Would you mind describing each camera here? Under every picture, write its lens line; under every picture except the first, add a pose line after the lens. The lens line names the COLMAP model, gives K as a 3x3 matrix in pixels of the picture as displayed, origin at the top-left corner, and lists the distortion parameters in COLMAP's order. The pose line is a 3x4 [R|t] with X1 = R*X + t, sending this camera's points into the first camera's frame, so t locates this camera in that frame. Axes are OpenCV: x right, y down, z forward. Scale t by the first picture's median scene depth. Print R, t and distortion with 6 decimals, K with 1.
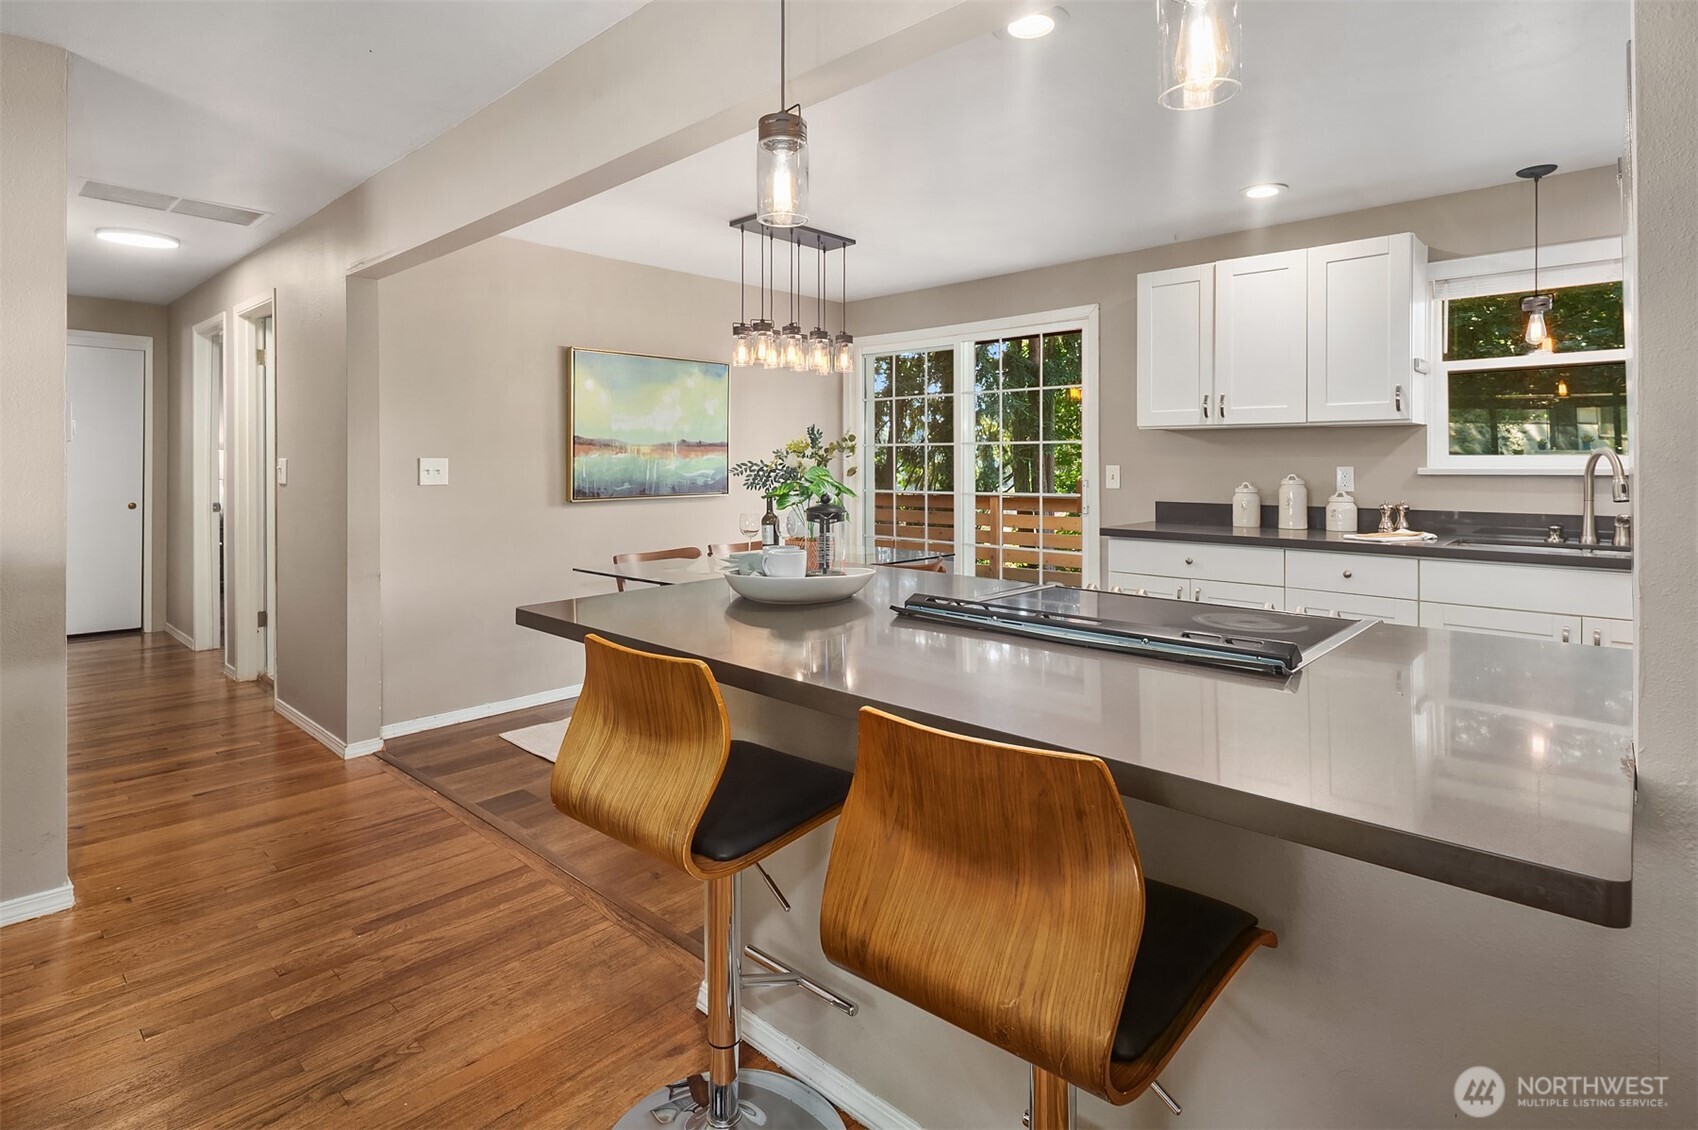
lens RADIAL K [[845.0, 0, 854.9], [0, 845.0, 472.5], [0, 0, 1]] dist [-0.000540, -0.000476]
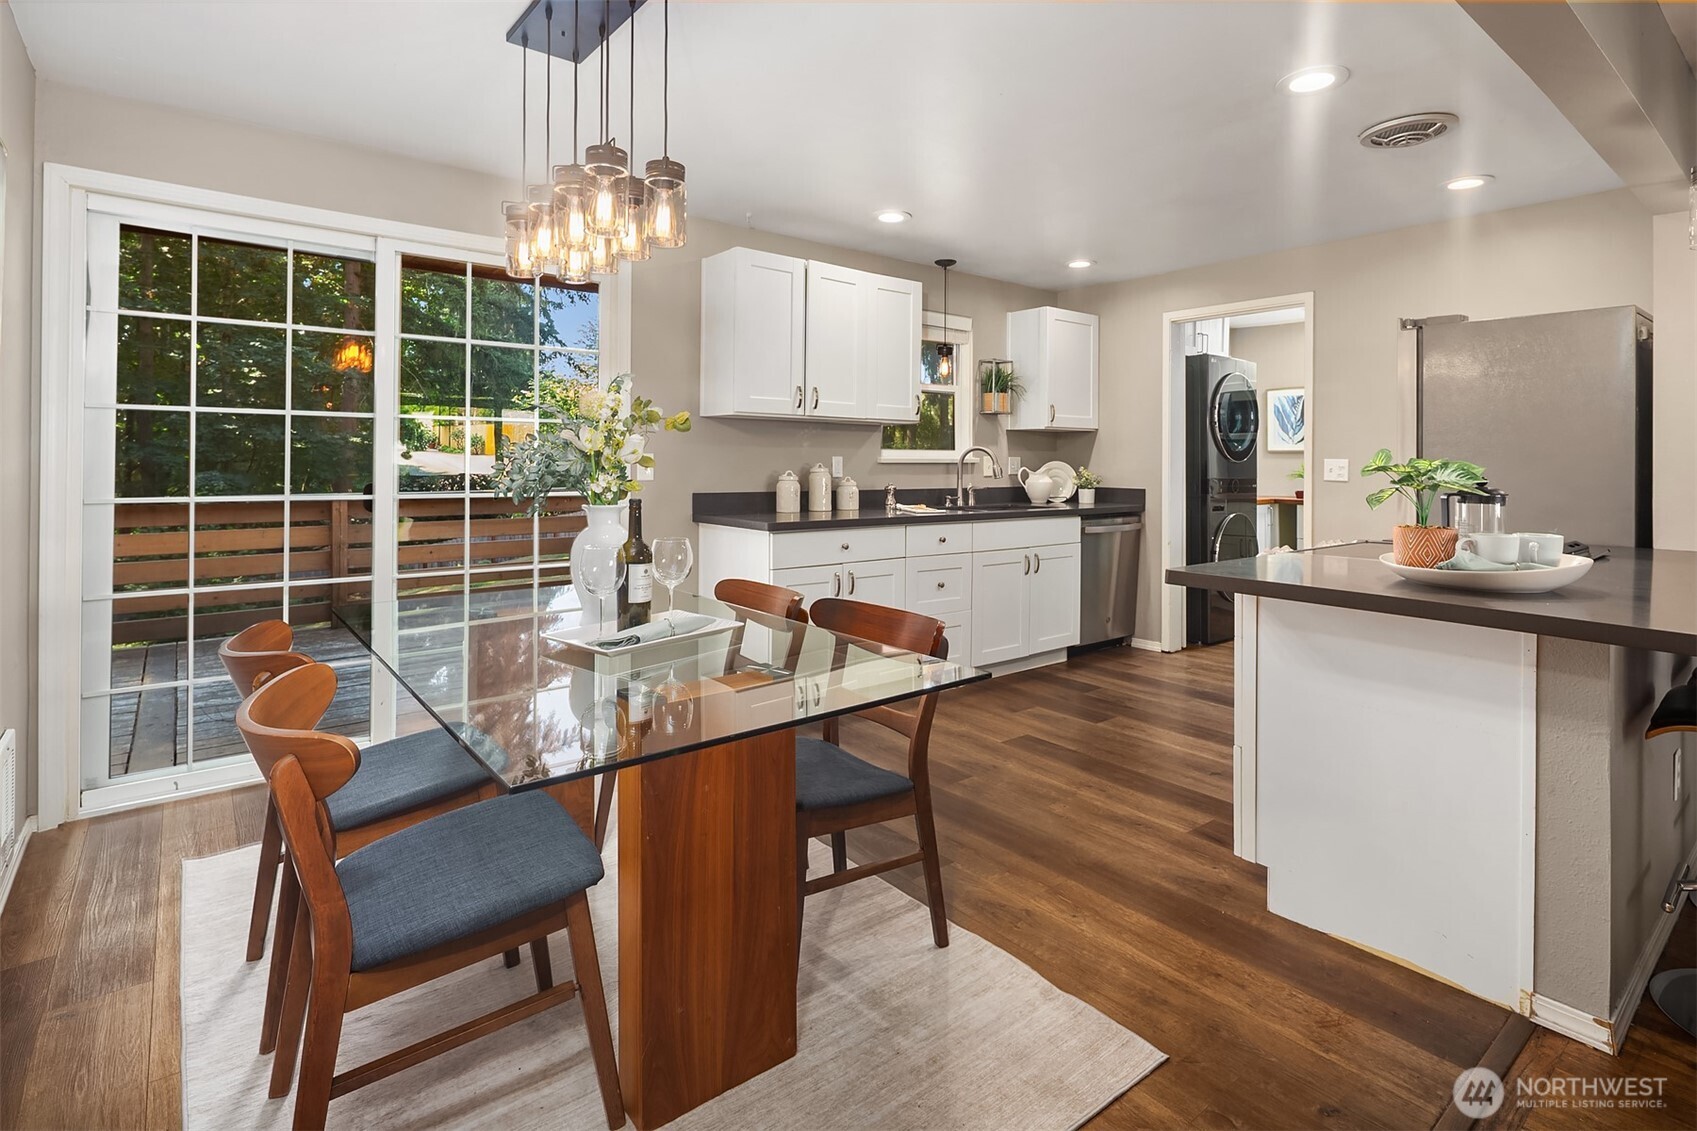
lens RADIAL K [[803.5, 0, 827.7], [0, 803.5, 465.0], [0, 0, 1]] dist [0.000811, -0.000316]
pose [[0.171688, -0.000917, 0.985151, -0.537959], [0.004807, 0.999988, 0.000093, 0.004874], [-0.985140, 0.004719, 0.171691, 0.794880]]
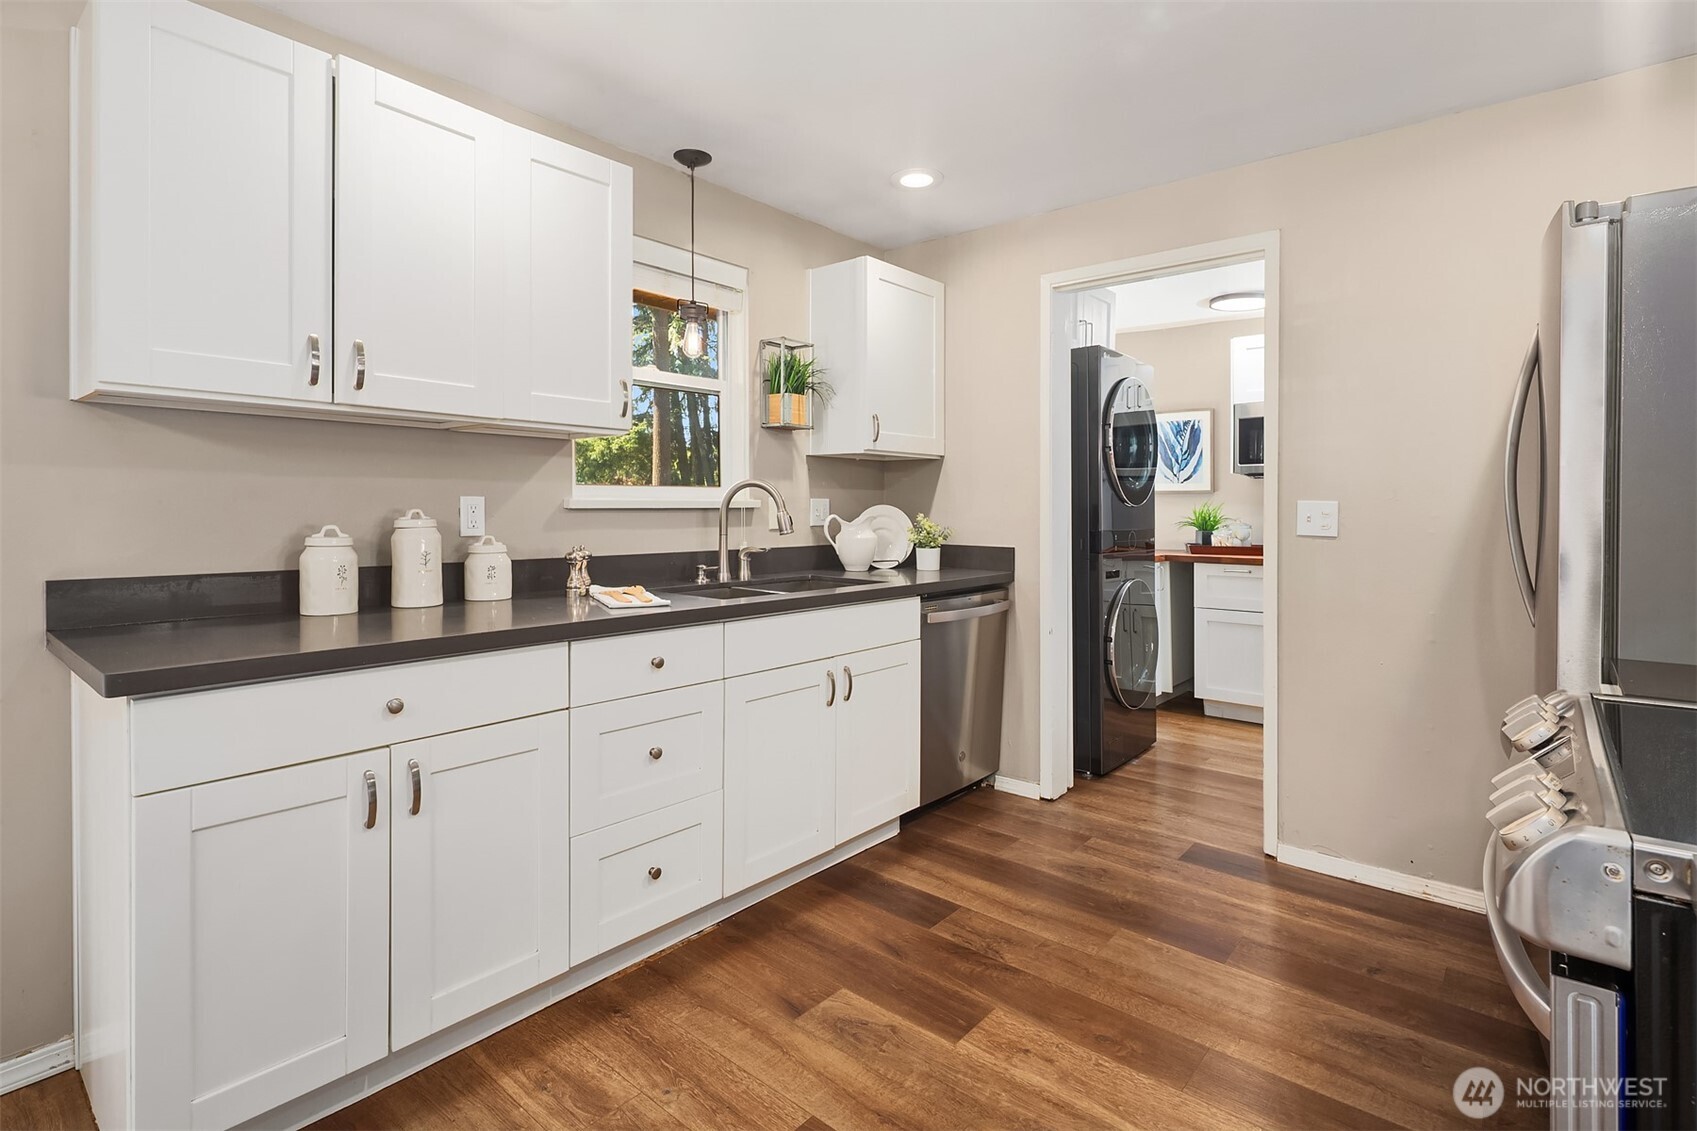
lens RADIAL K [[827.9, 0, 848.9], [0, 827.9, 490.6], [0, 0, 1]] dist [-0.001357, -0.000915]
pose [[-0.052356, 0.020619, 0.998416, -0.045851], [0.006340, 0.999774, -0.020315, 0.002980], [-0.998608, 0.005266, -0.052475, 0.733253]]
